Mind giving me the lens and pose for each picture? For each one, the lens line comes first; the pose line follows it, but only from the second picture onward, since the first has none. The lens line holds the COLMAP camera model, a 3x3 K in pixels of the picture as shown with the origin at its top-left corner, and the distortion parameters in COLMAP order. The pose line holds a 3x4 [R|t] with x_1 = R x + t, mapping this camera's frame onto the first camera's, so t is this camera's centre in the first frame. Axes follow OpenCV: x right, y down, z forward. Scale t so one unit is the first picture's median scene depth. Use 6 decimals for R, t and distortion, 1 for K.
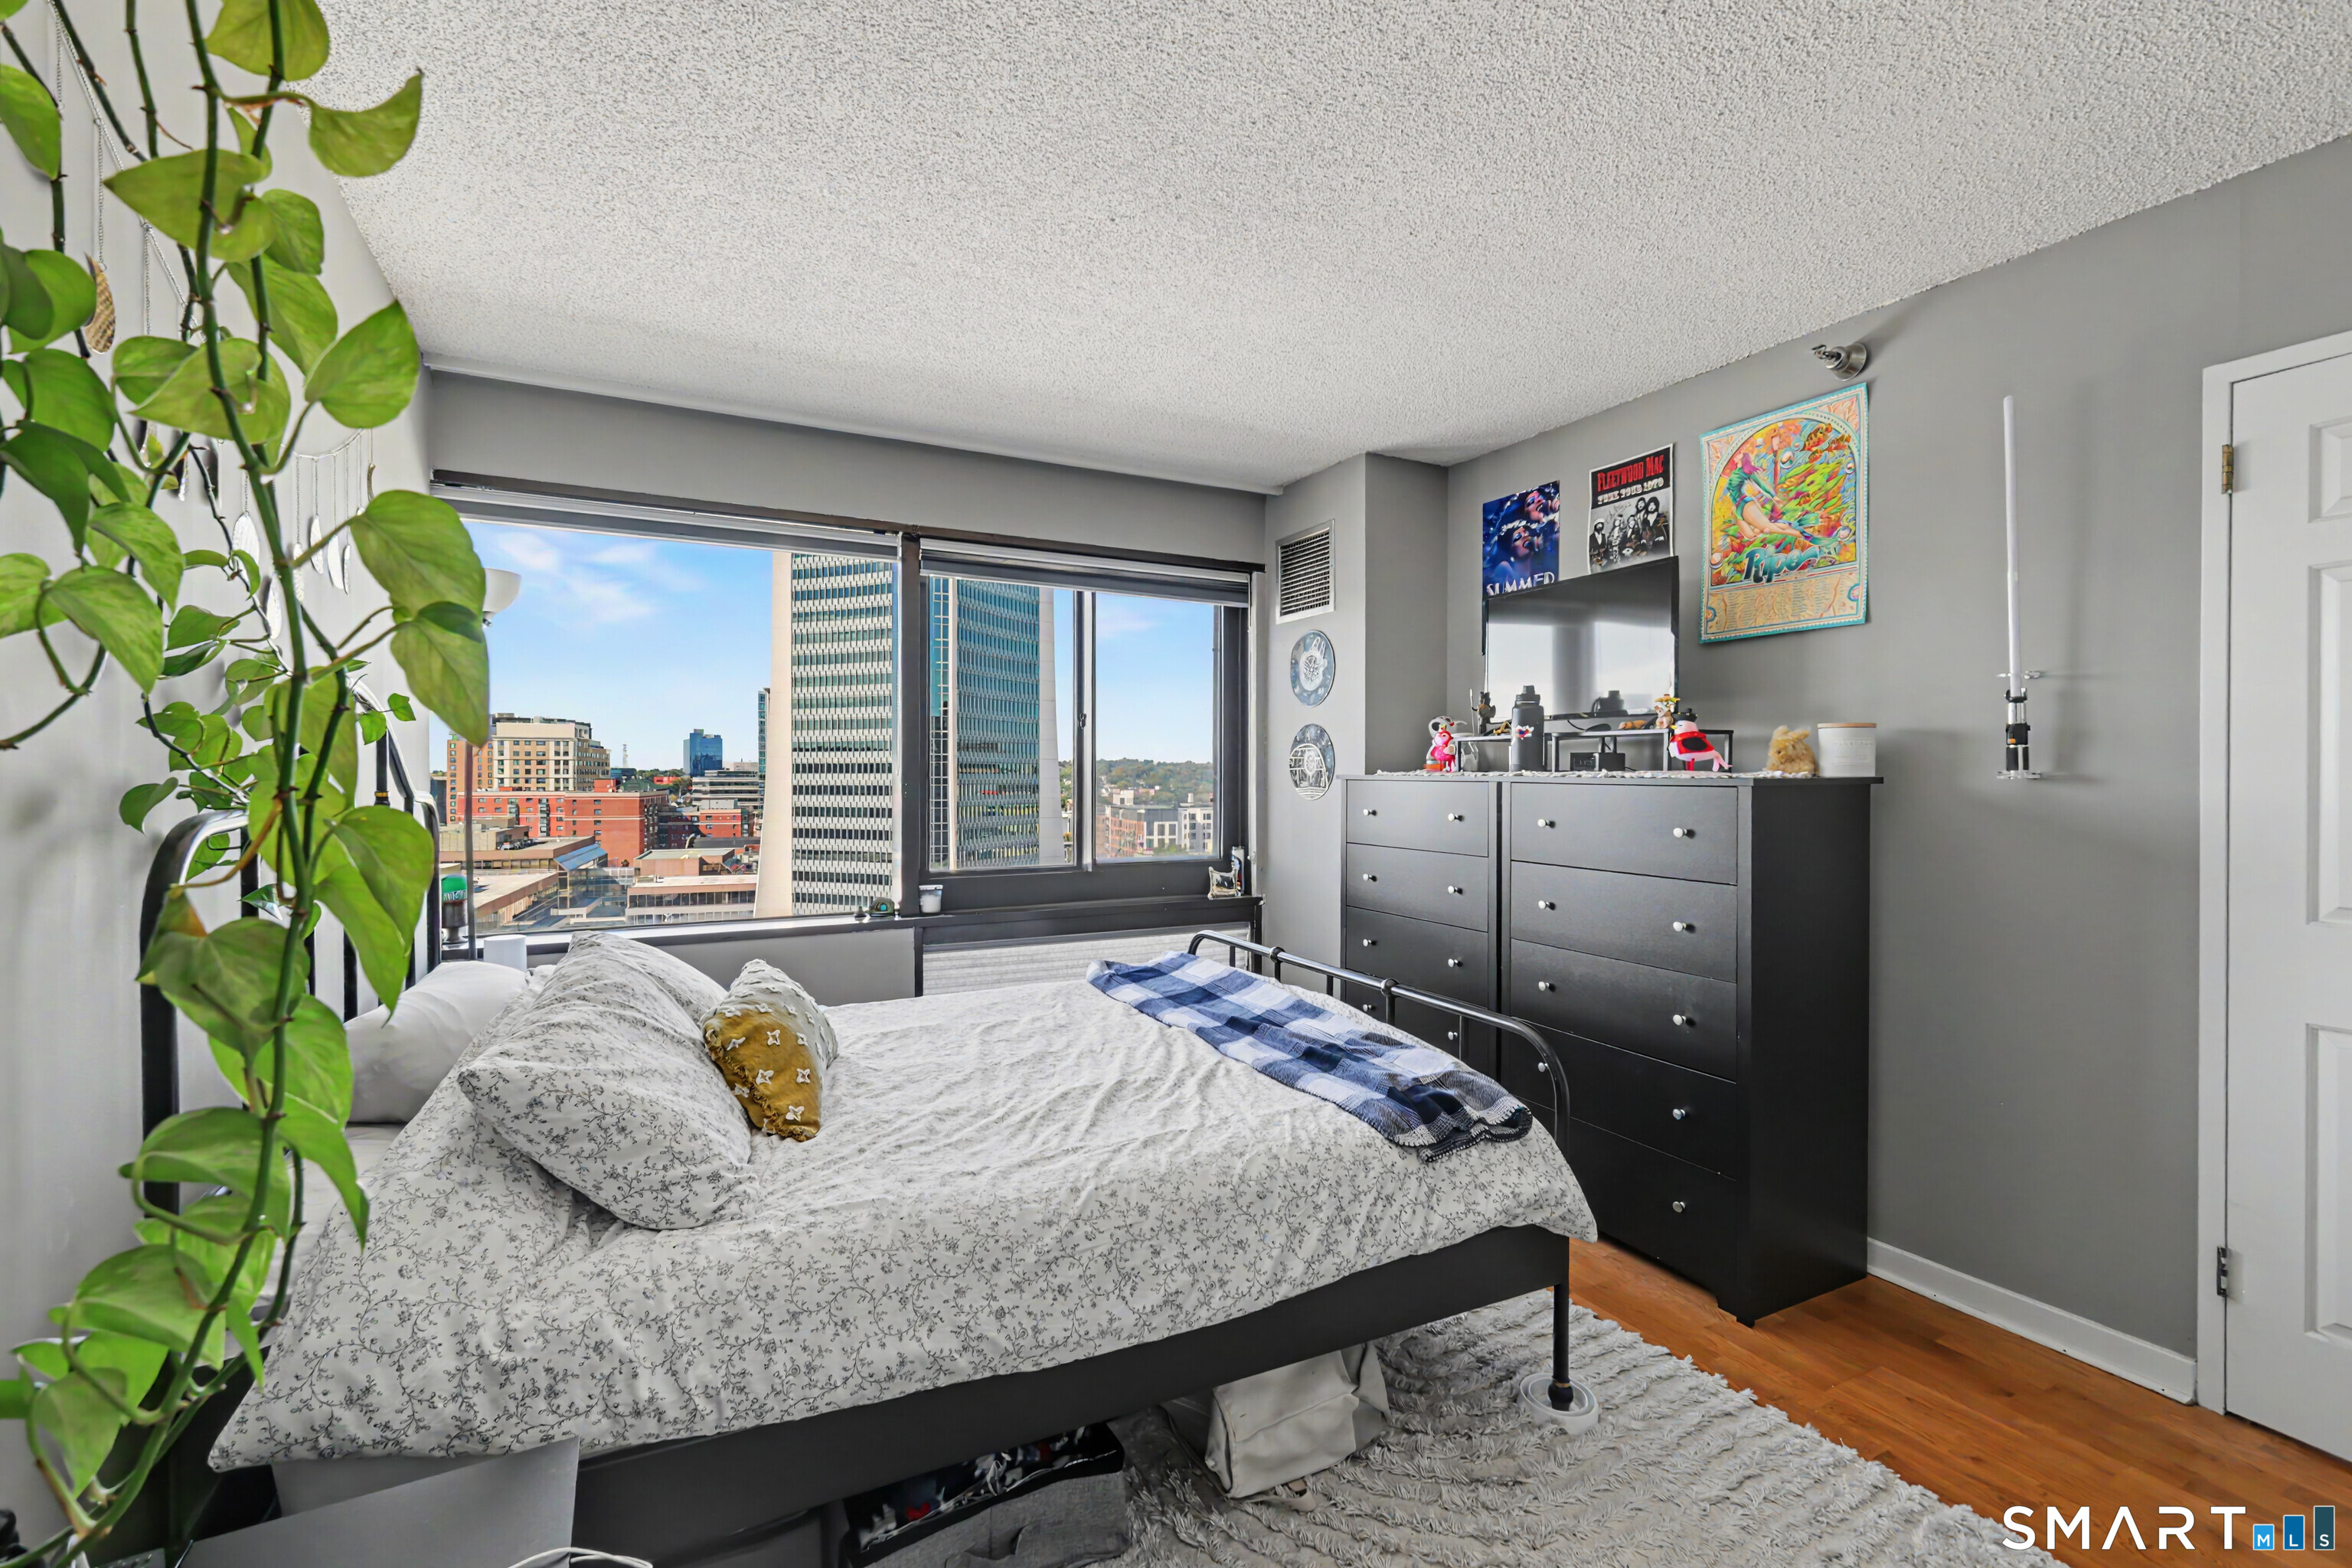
lens RADIAL K [[1027.0, 0, 1178.1], [0, 1027.0, 783.1], [0, 0, 1]] dist [0.000925, 0.000308]
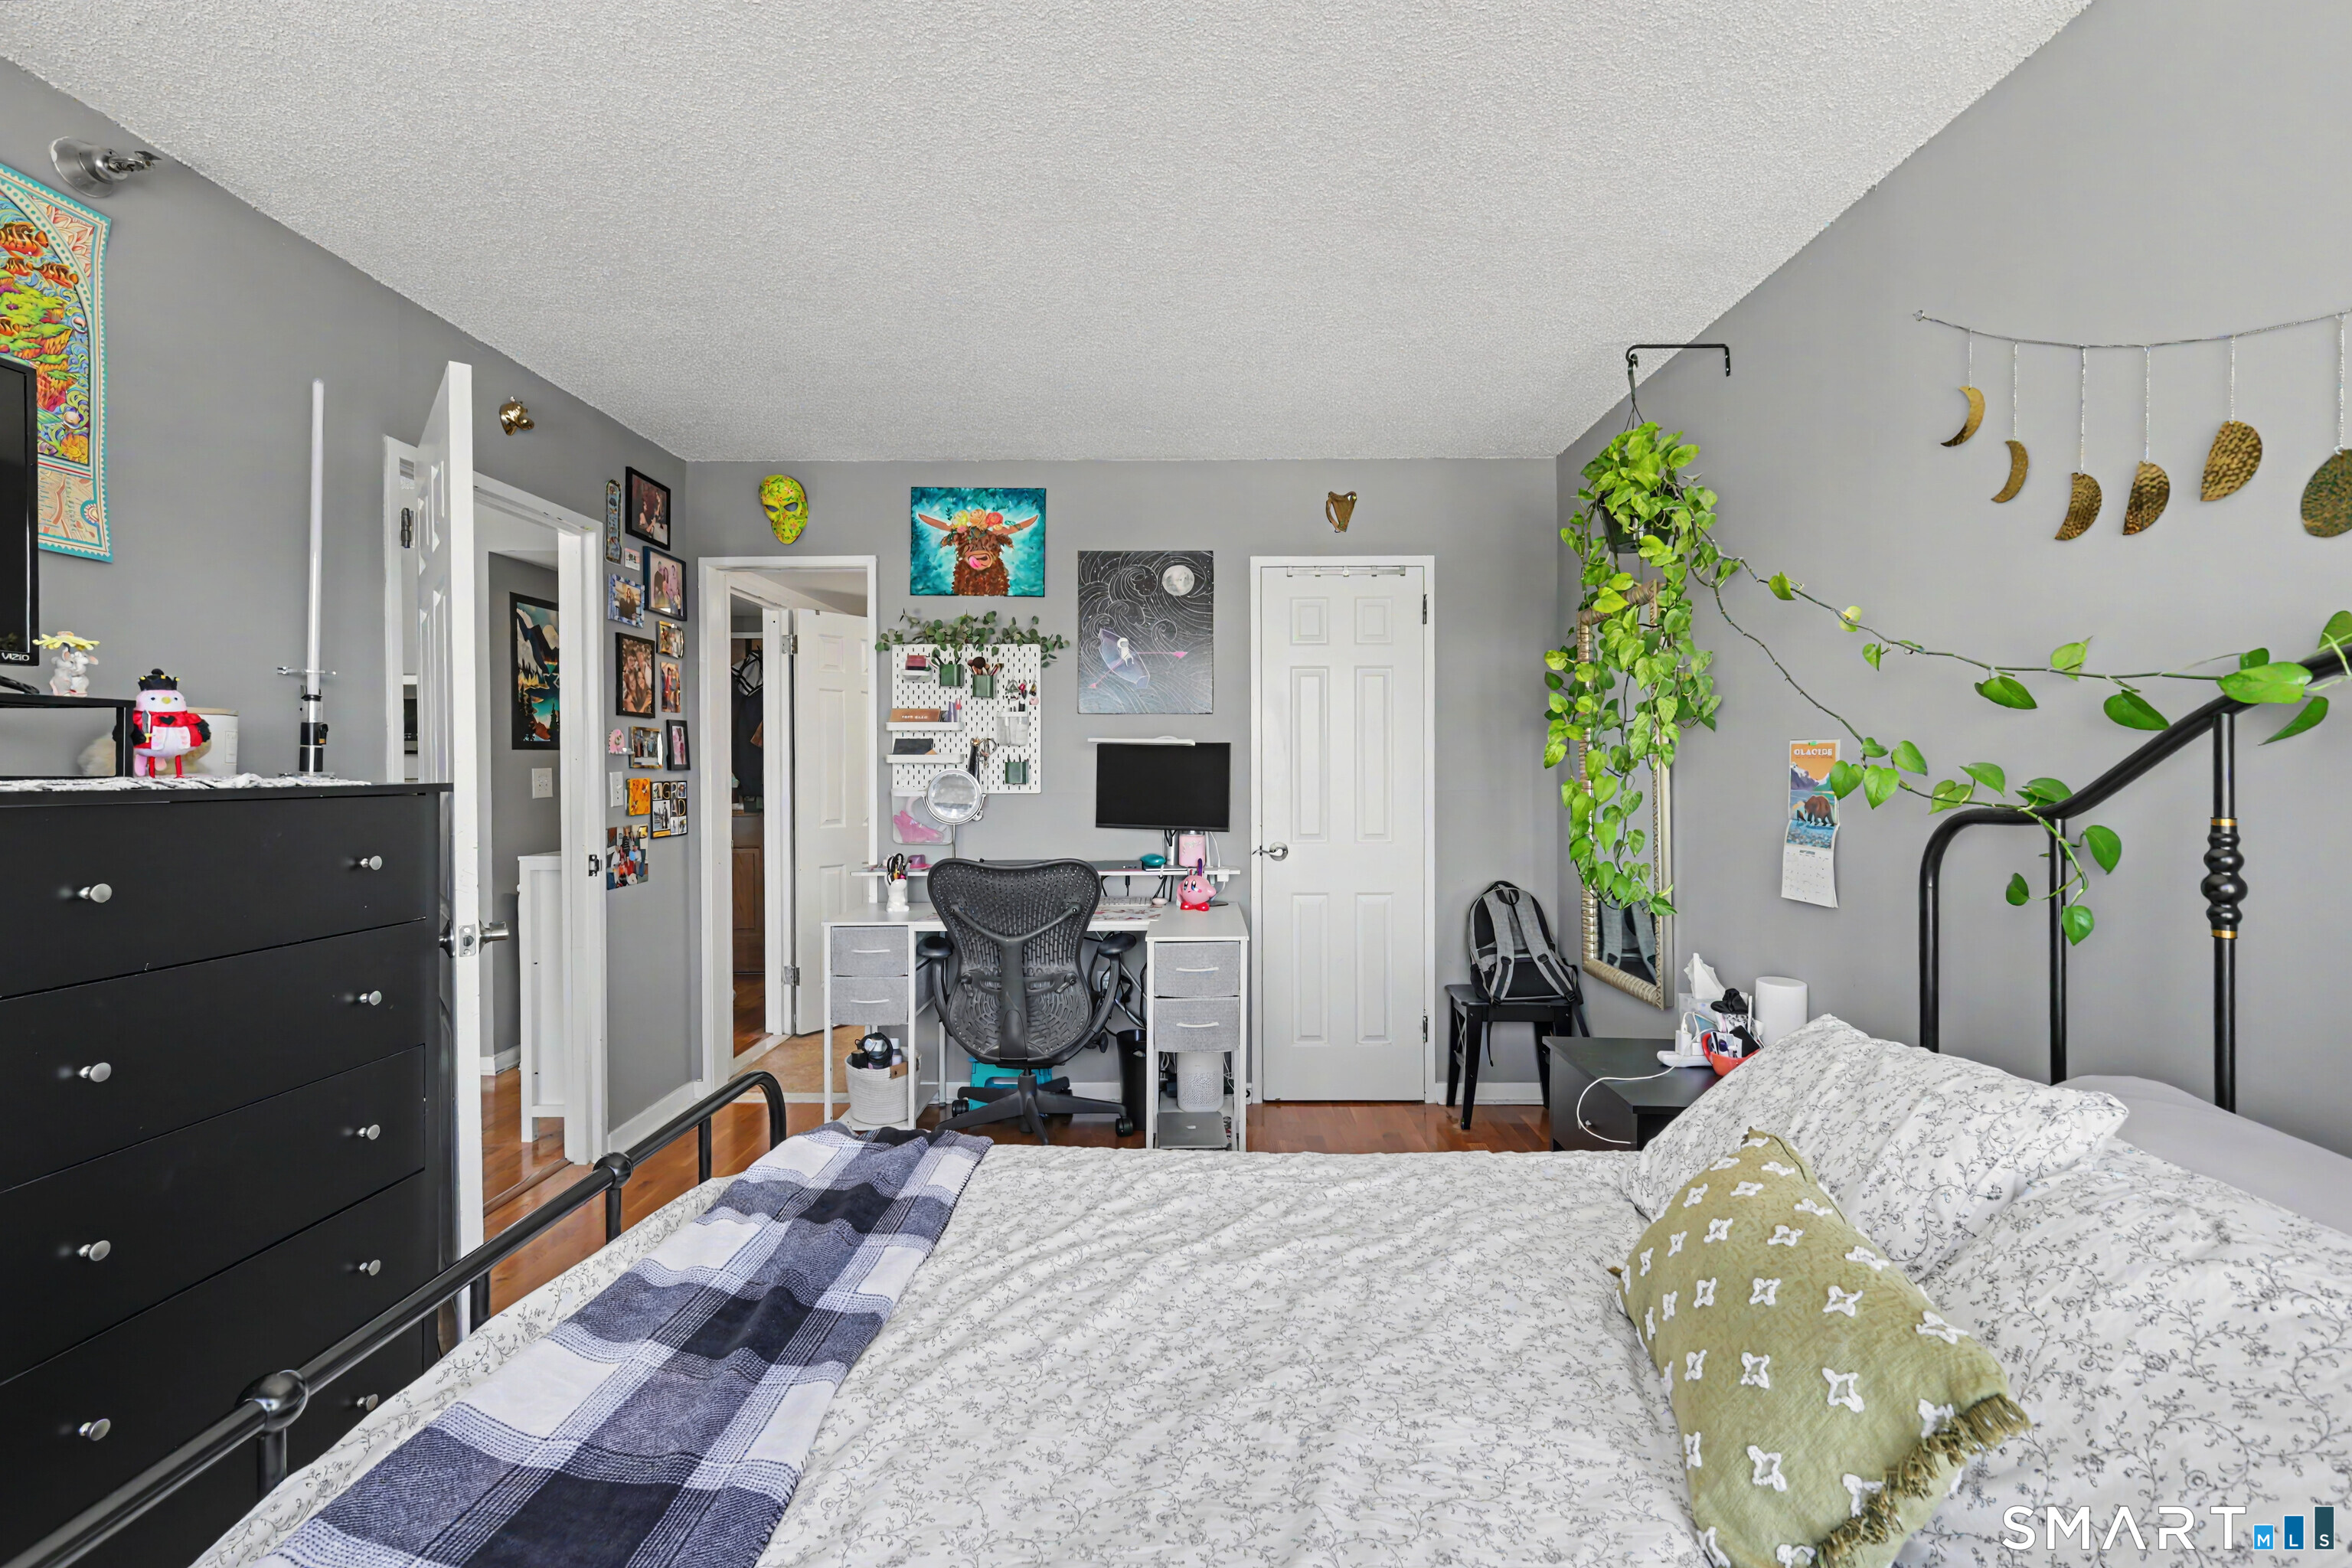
lens RADIAL K [[1042.1, 0, 1171.6], [0, 1042.1, 769.0], [0, 0, 1]] dist [0.002761, 0.000544]
pose [[-0.873924, -0.003027, 0.486053, -0.426505], [0.004496, 0.999888, 0.014310, -0.029009], [-0.486042, 0.014691, -0.873812, 1.736477]]
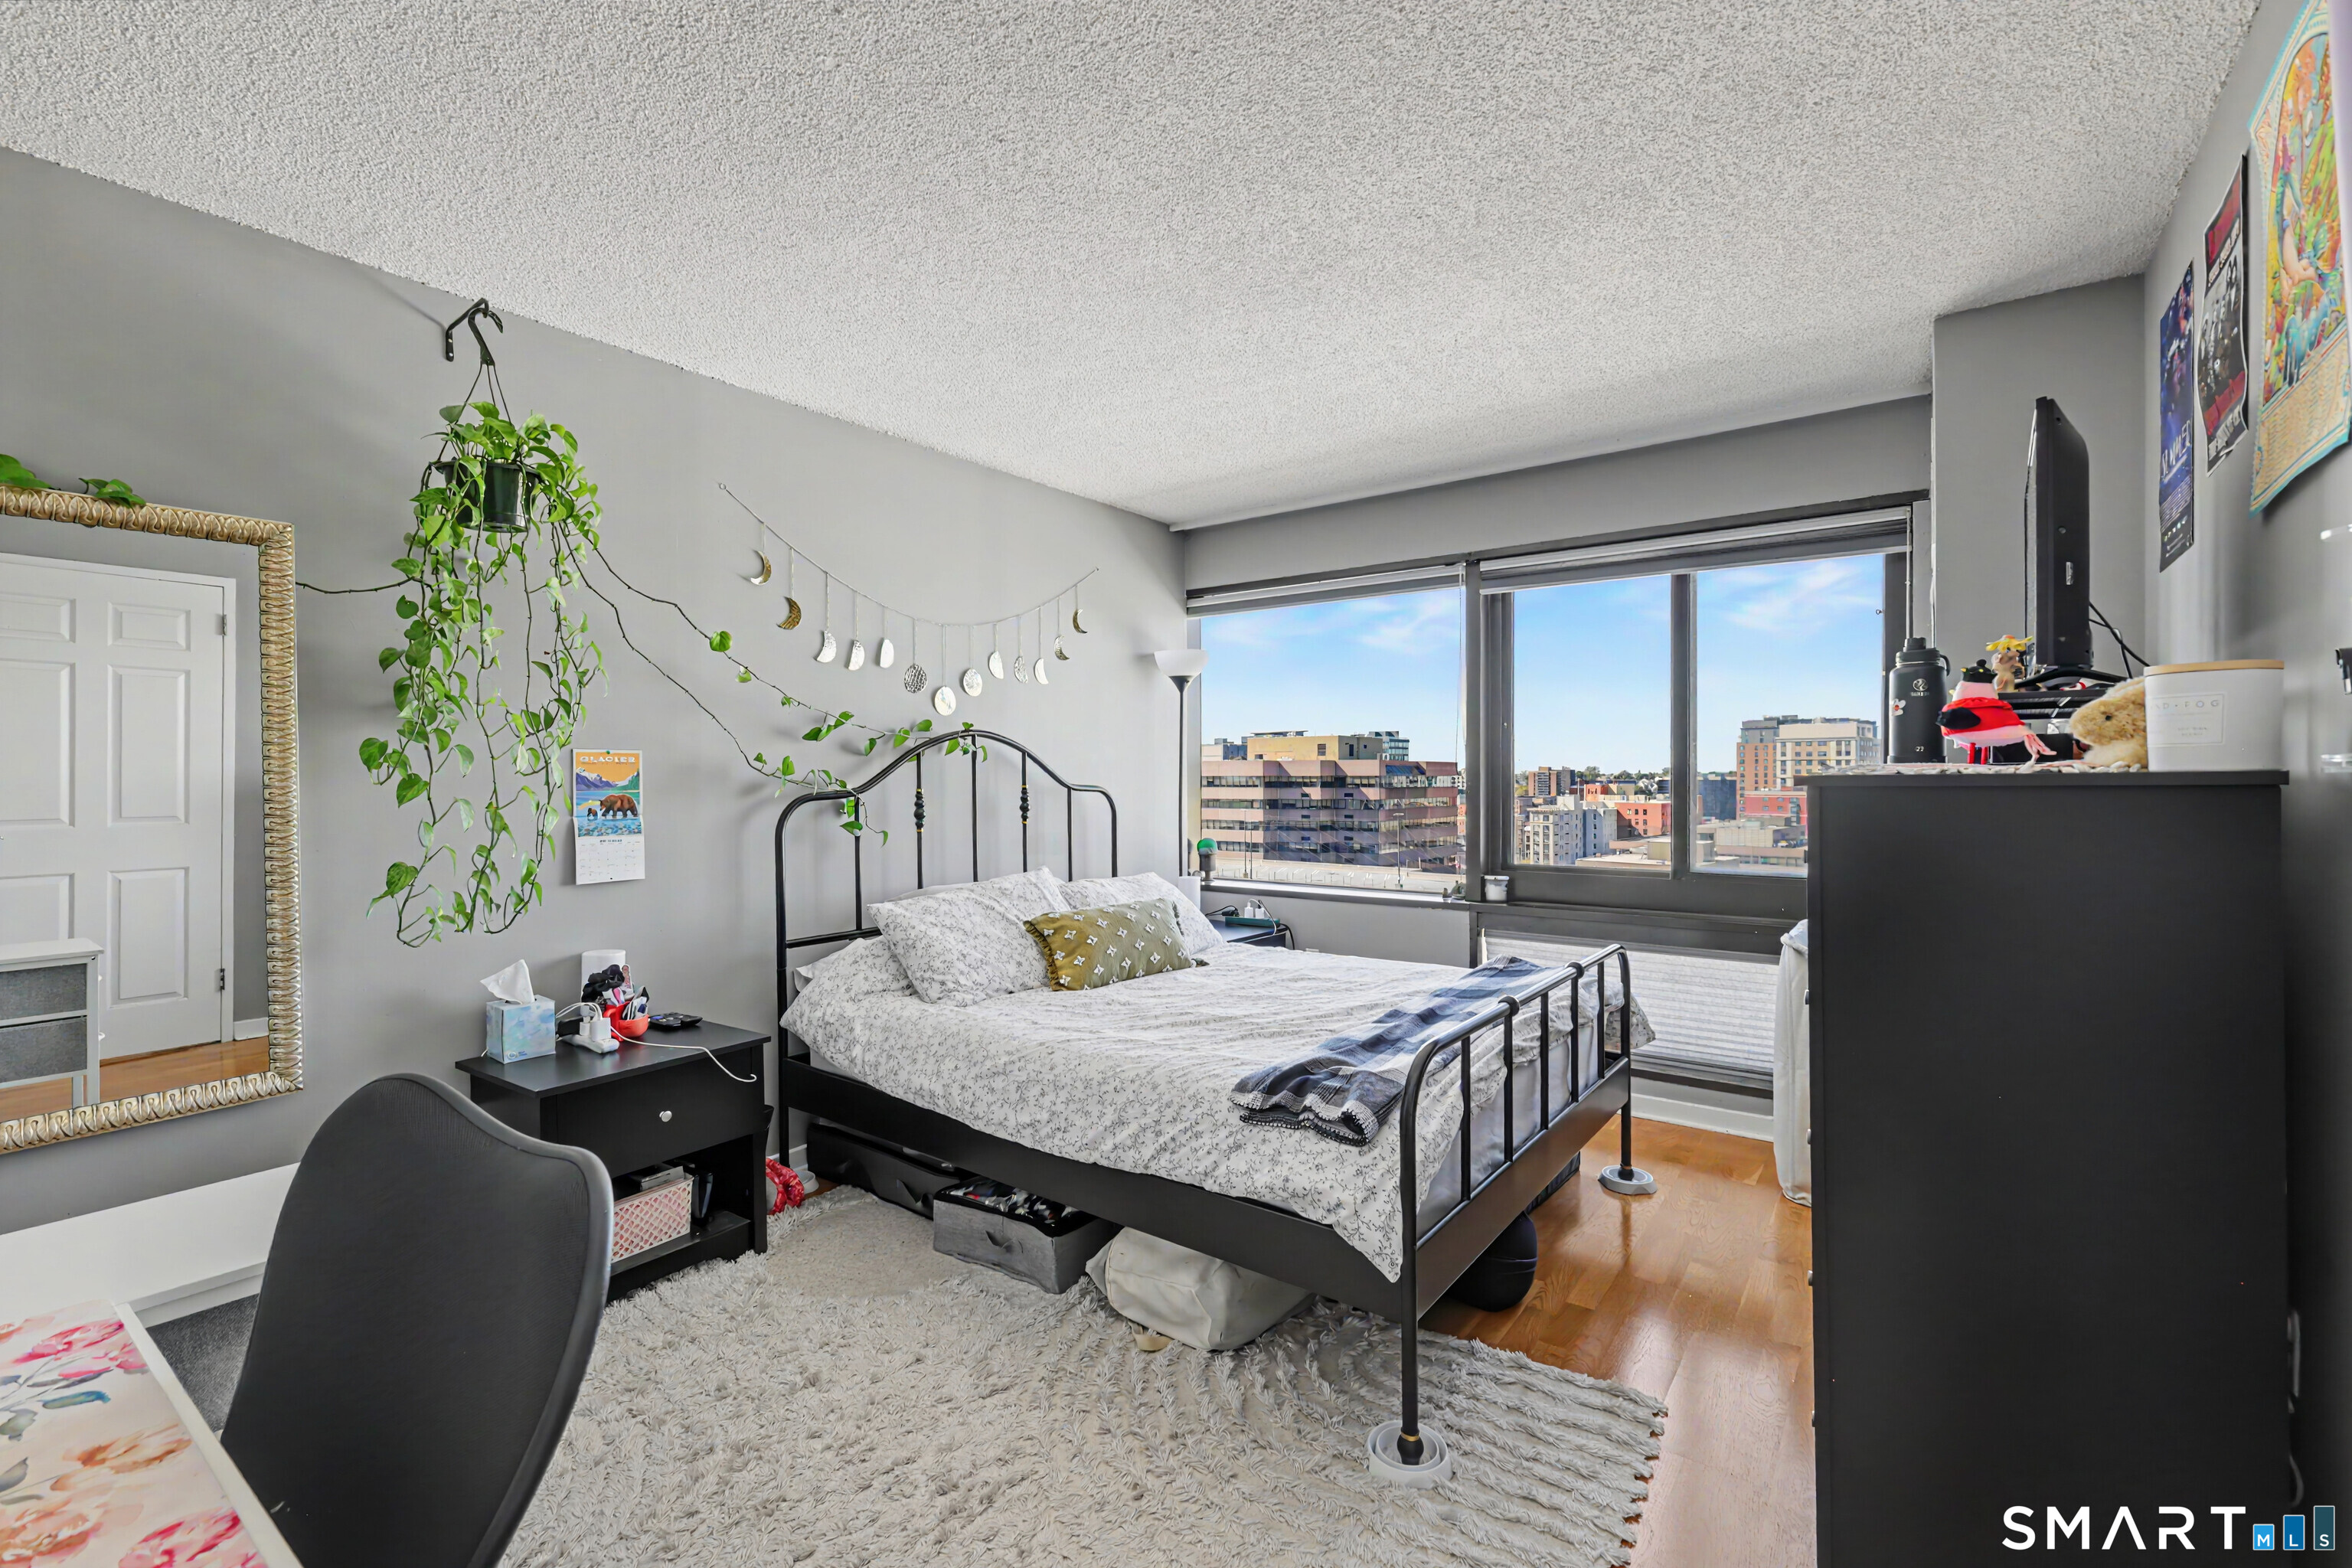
lens RADIAL K [[1019.5, 0, 1178.7], [0, 1019.5, 776.0], [0, 0, 1]] dist [0.003107, 0.000294]
pose [[0.438258, -0.003061, -0.898844, 1.156819], [-0.003281, 0.999982, -0.005005, 0.000259], [0.898843, 0.005142, 0.438240, 0.432730]]
